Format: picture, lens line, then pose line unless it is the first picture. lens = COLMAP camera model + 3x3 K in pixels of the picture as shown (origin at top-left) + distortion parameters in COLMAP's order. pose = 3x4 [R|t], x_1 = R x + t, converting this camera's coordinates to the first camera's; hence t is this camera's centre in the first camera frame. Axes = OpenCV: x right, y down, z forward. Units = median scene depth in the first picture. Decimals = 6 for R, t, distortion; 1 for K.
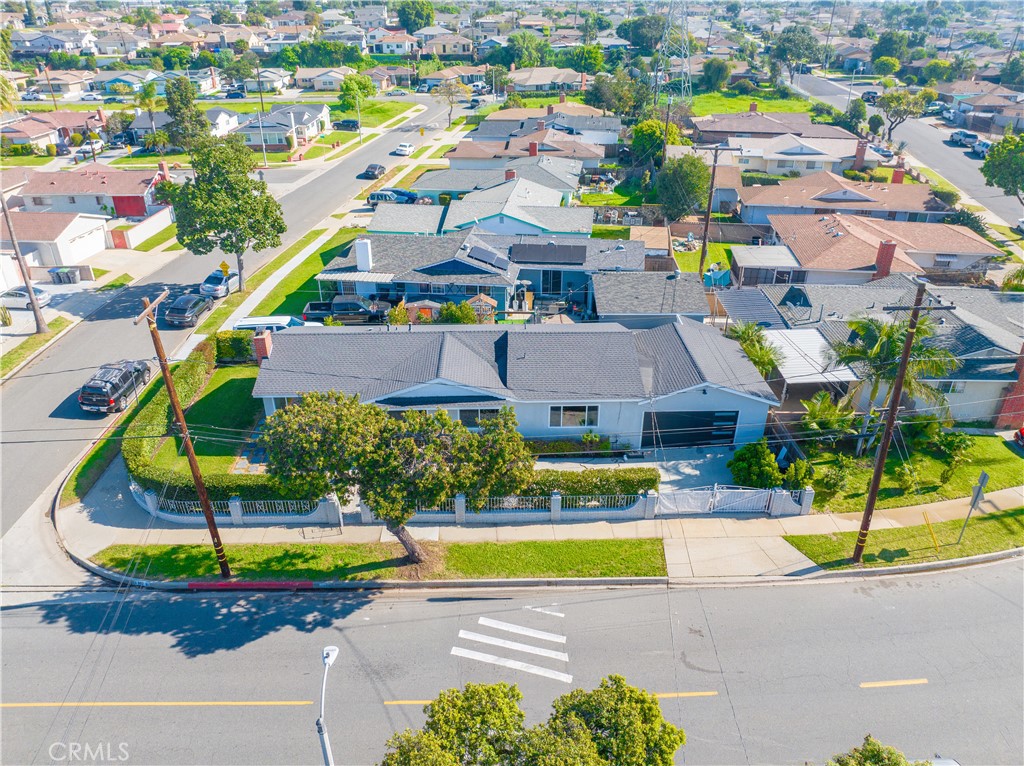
lens RADIAL K [[717.7, 0, 512.0], [0, 717.7, 383.0], [0, 0, 1]] dist [-0.037900, 0.006840]
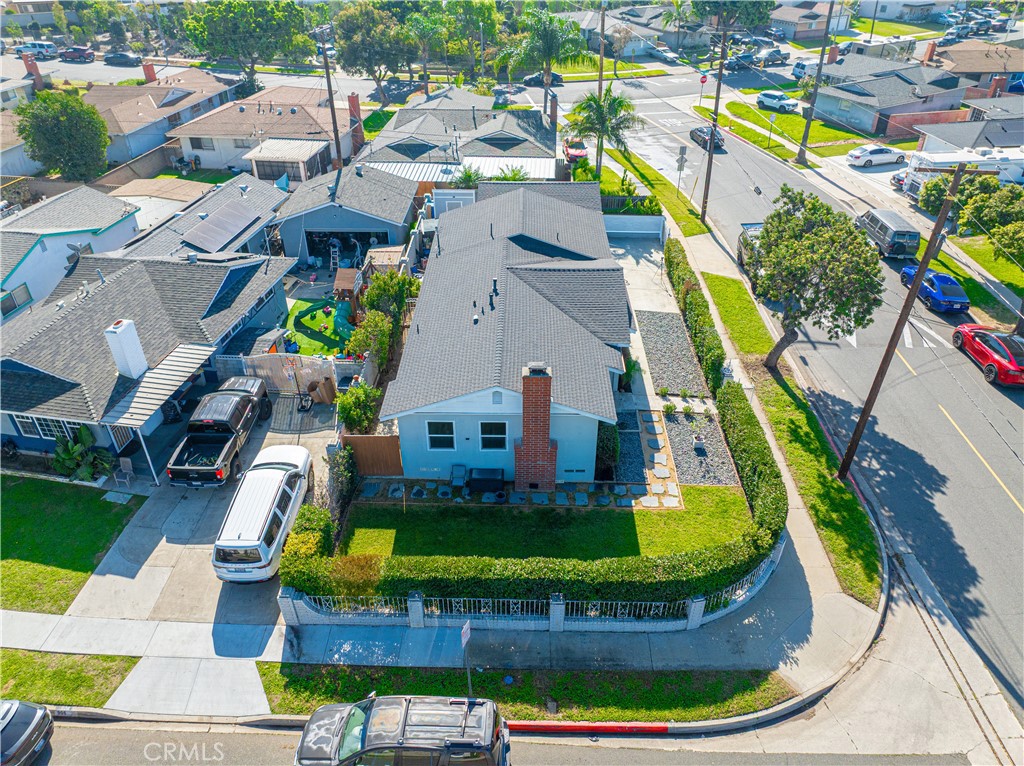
lens RADIAL K [[717.7, 0, 512.0], [0, 717.7, 383.0], [0, 0, 1]] dist [-0.037900, 0.006840]
pose [[0.044327, -0.563175, 0.825148, -0.638051], [0.477704, 0.737360, 0.477597, -0.273376], [-0.877402, 0.373006, 0.301716, 0.592984]]
